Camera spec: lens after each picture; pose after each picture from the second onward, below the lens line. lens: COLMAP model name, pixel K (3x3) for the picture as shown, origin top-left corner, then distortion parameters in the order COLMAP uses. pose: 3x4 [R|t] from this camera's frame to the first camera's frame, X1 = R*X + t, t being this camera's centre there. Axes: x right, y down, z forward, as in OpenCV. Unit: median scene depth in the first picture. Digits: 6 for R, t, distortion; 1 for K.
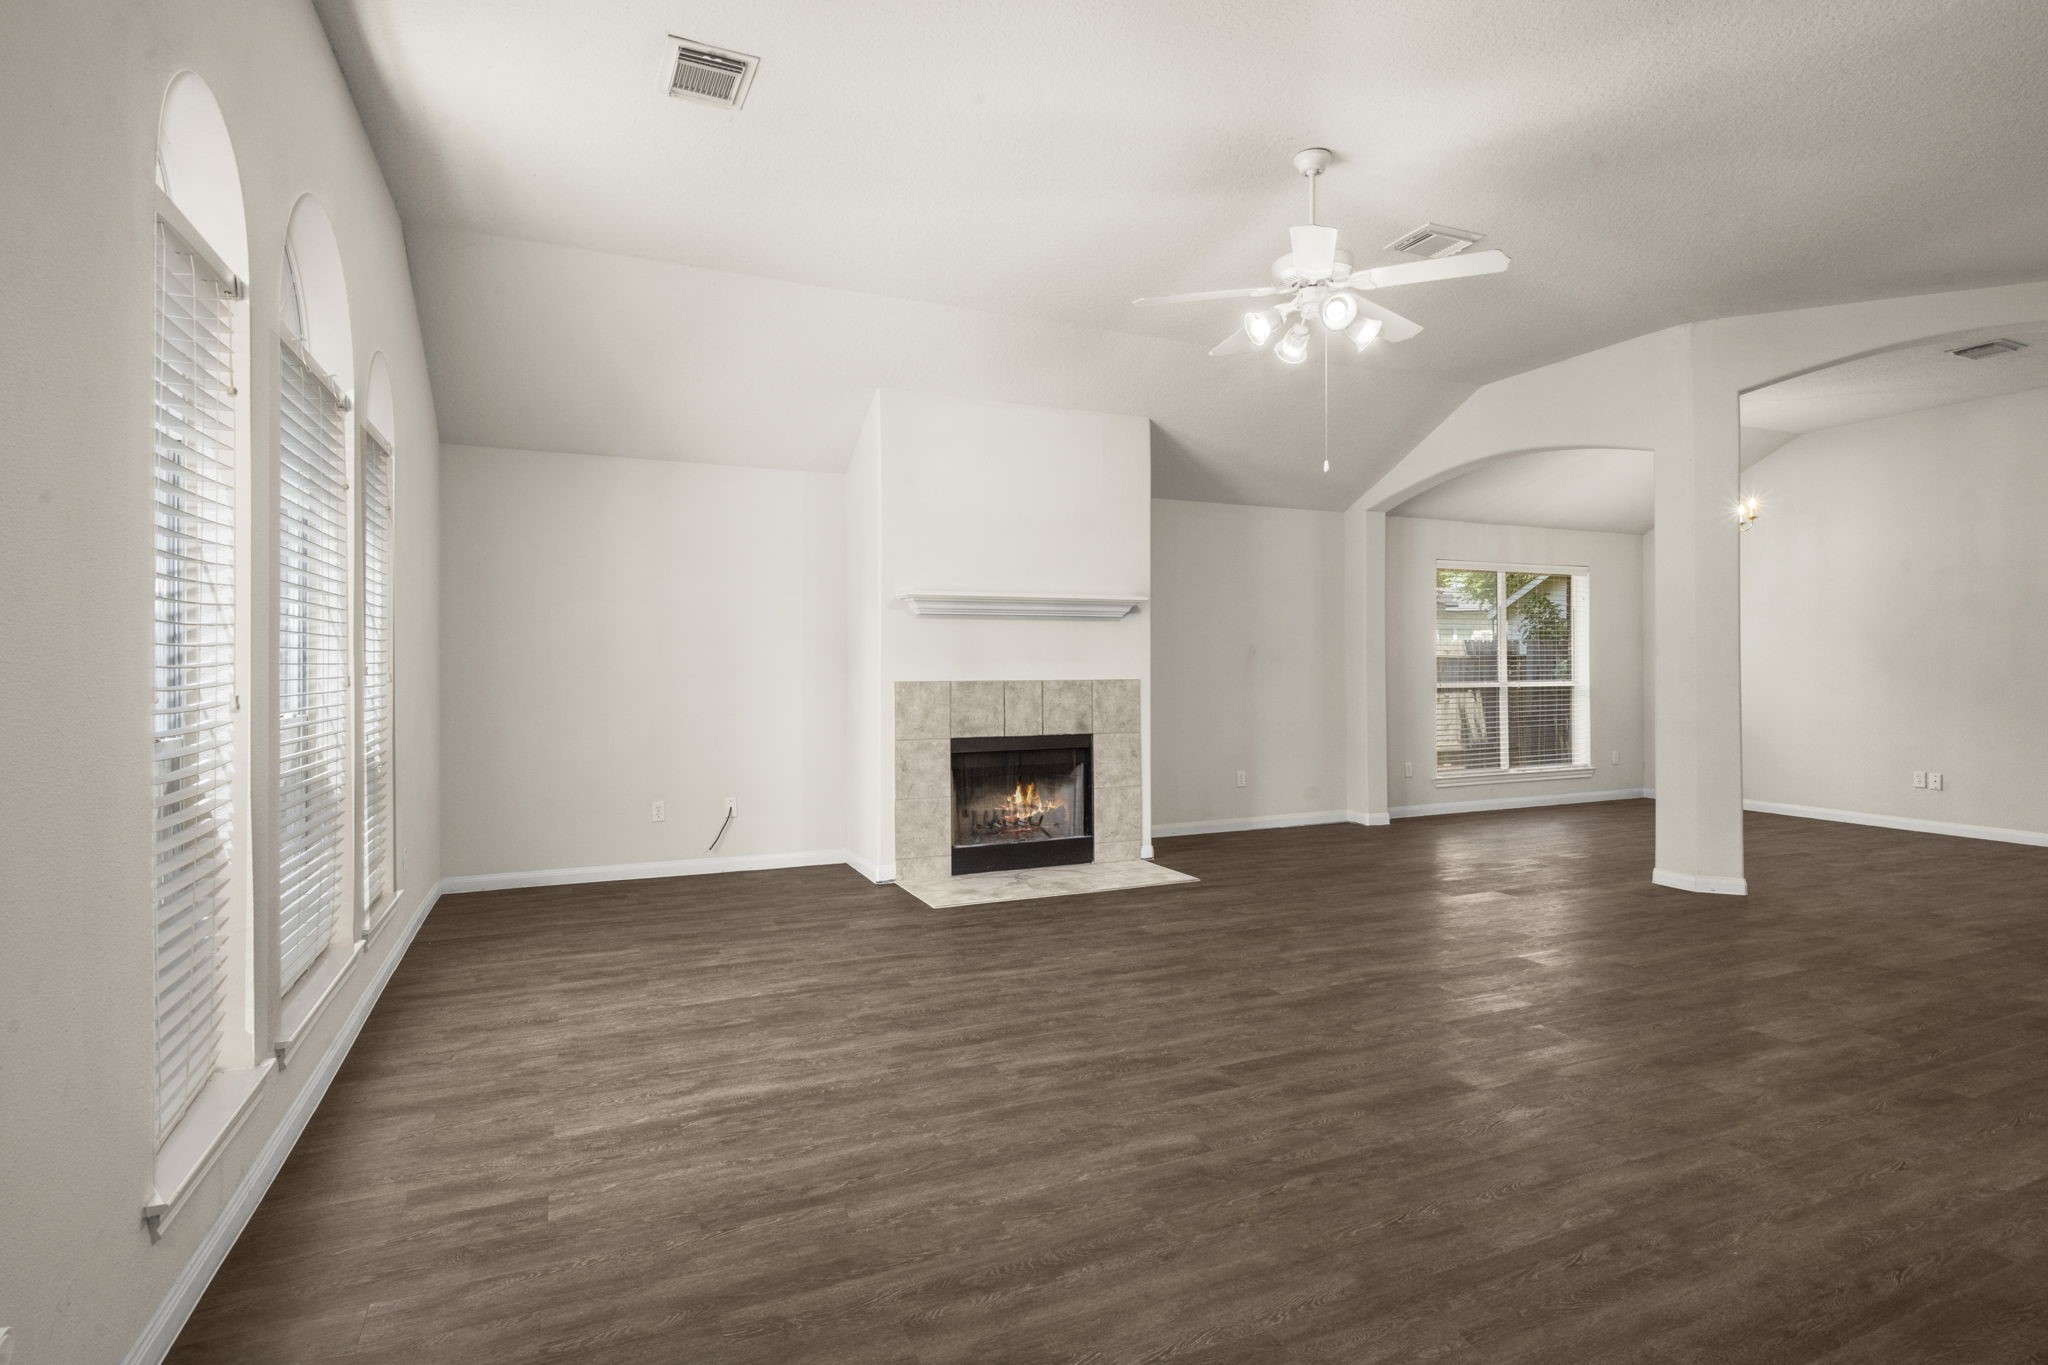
lens RADIAL K [[1014.7, 0, 1024.6], [0, 1014.7, 669.9], [0, 0, 1]] dist [-0.005001, 0.000353]
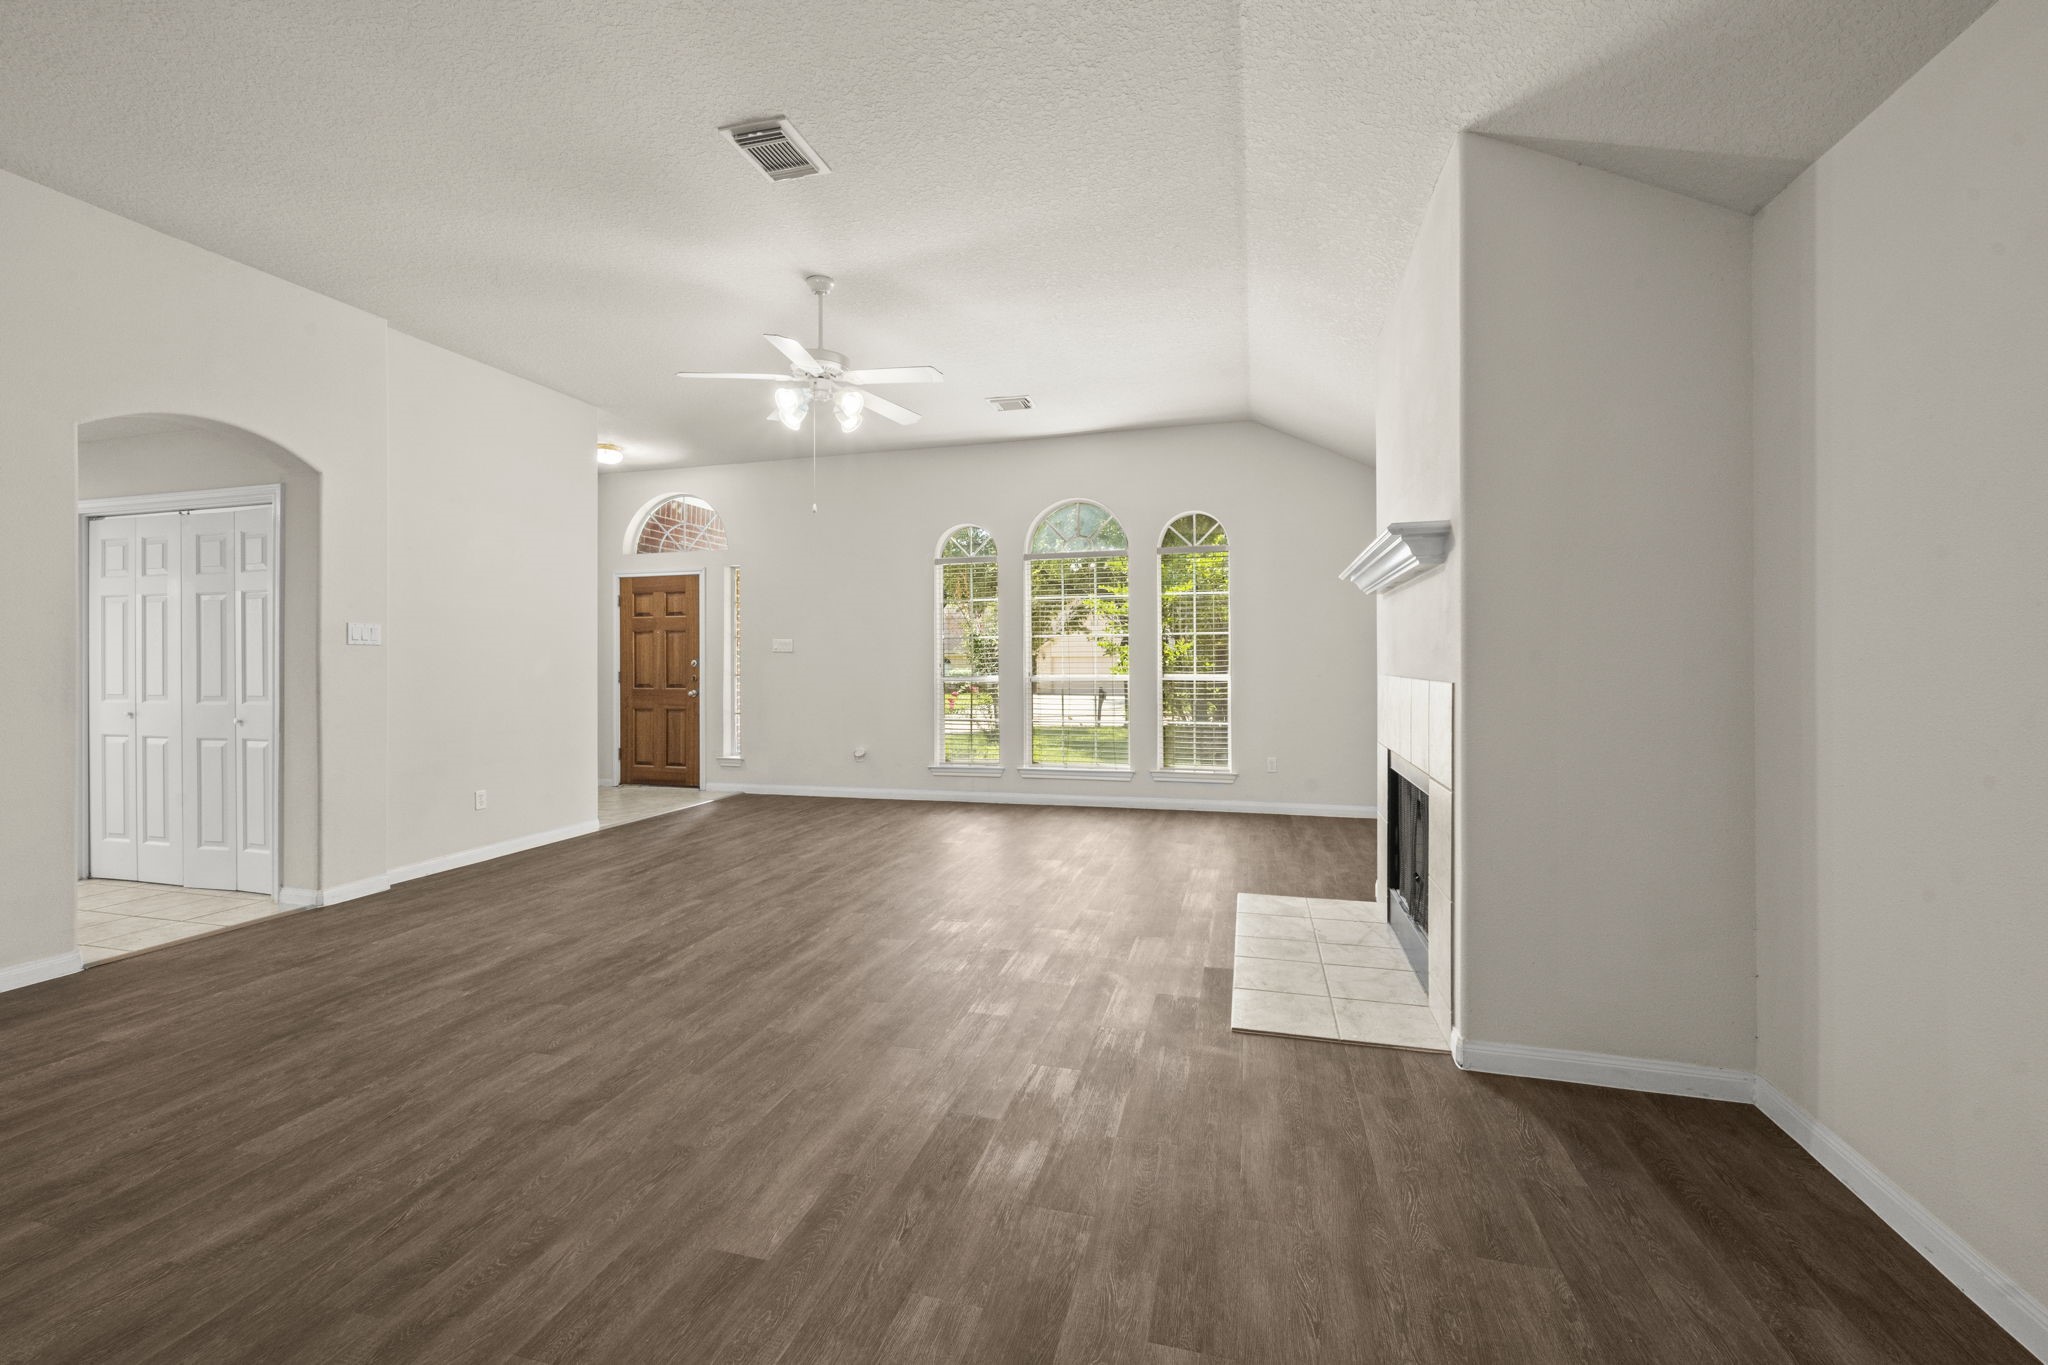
lens RADIAL K [[820.2, 0, 1028.9], [0, 820.2, 659.2], [0, 0, 1]] dist [-0.001140, 0.000049]
pose [[-0.631080, 0.006351, -0.775692, 0.909176], [0.005028, 0.999979, 0.004096, -0.007089], [0.775702, -0.001315, -0.631098, 1.811455]]
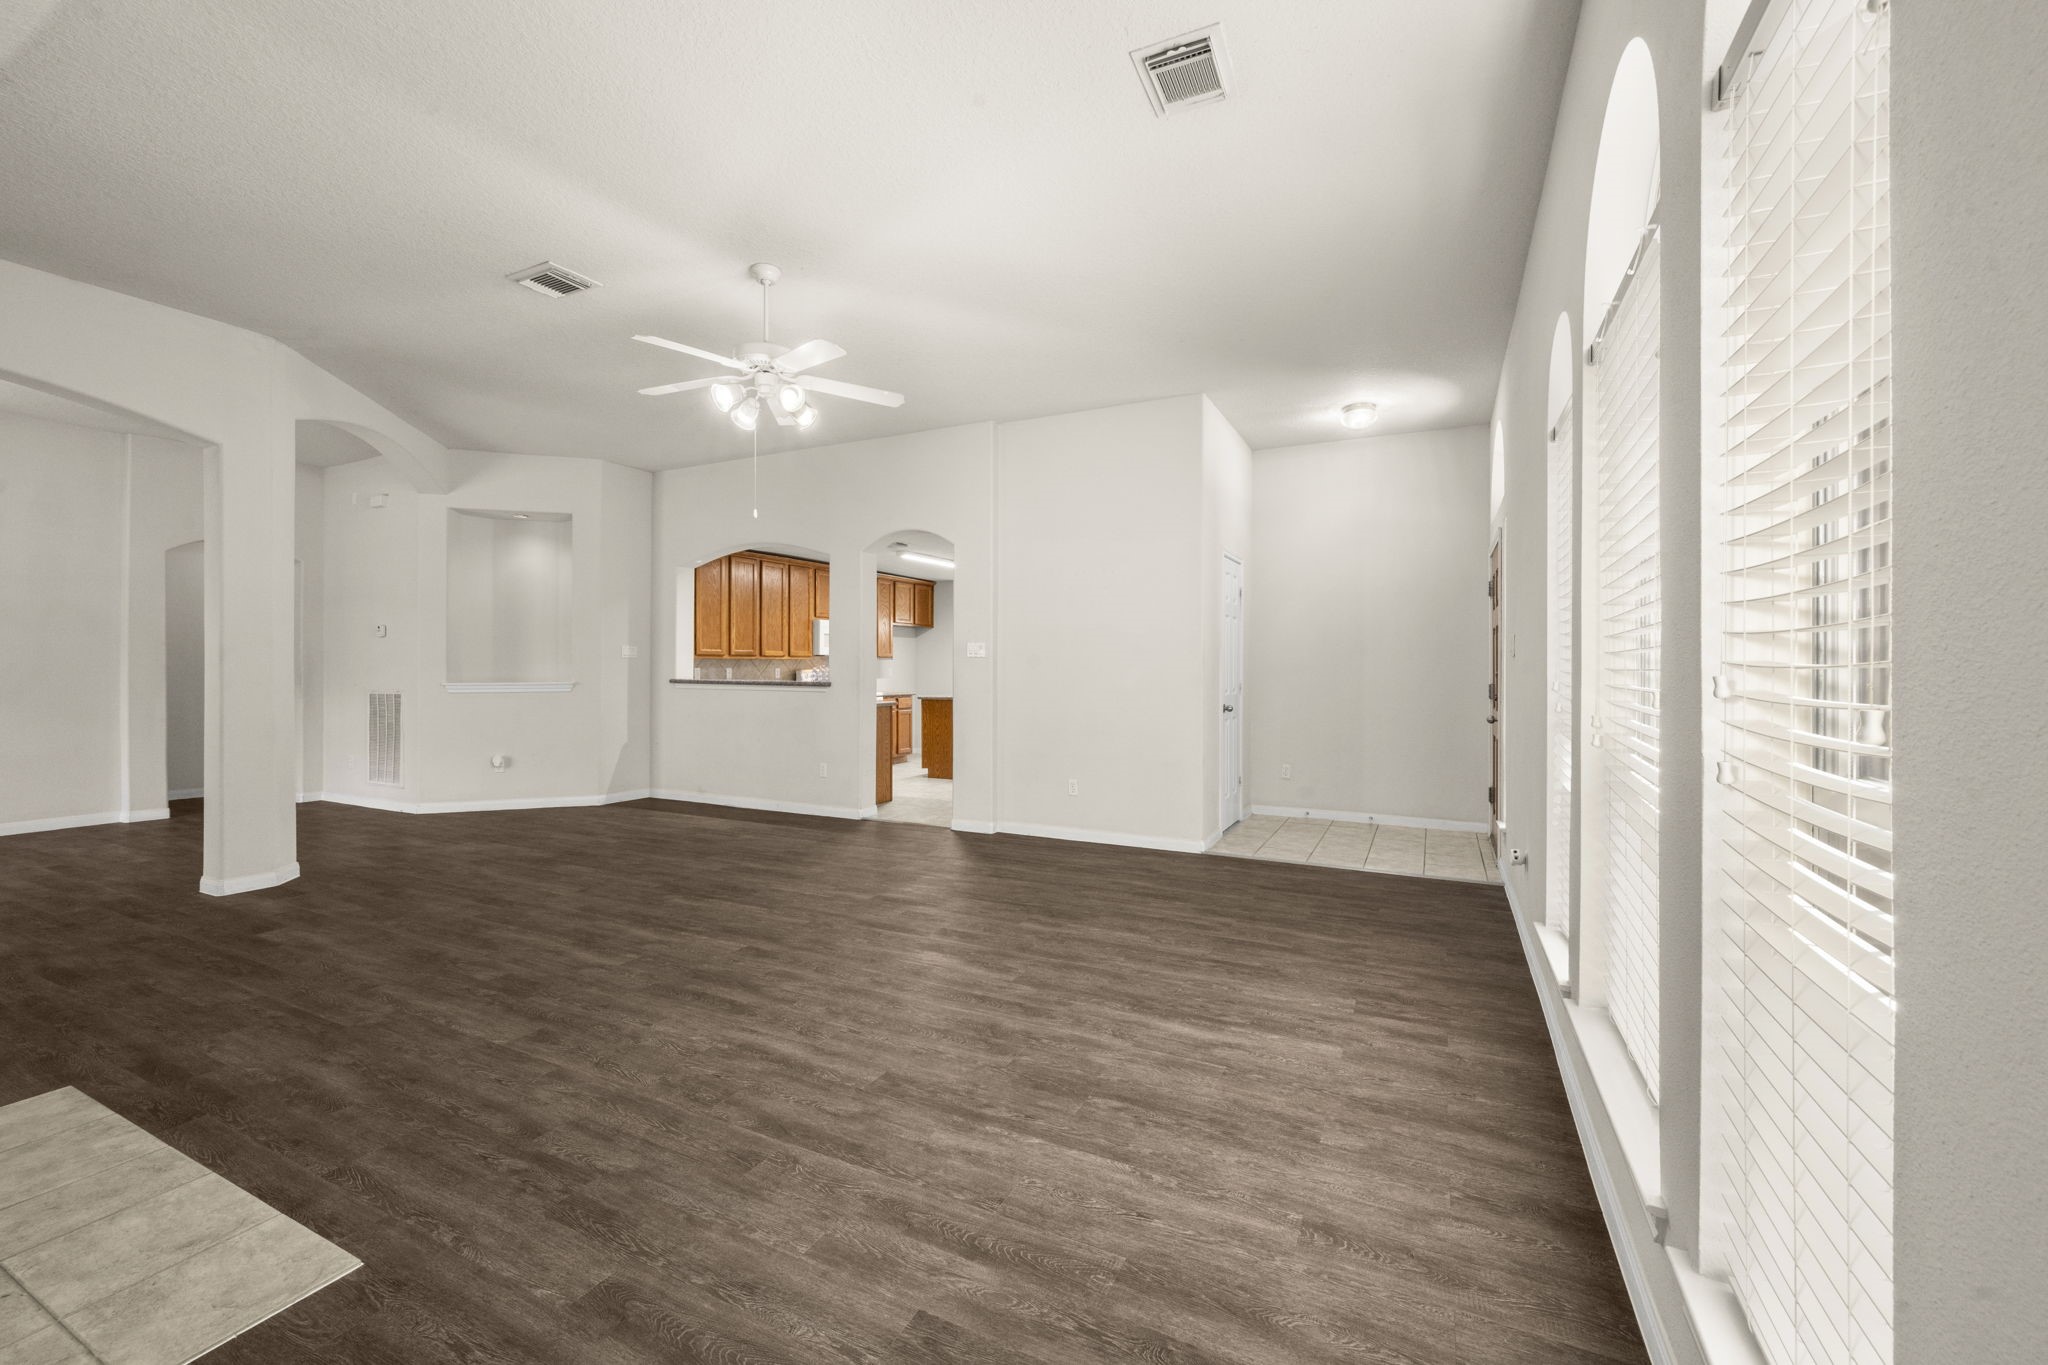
lens RADIAL K [[820.2, 0, 1028.9], [0, 820.2, 659.2], [0, 0, 1]] dist [-0.001140, 0.000049]
pose [[-0.639692, 0.008210, 0.768587, -0.689604], [0.003076, 0.999962, -0.008121, -0.007481], [-0.768625, -0.002831, -0.639693, 1.344444]]
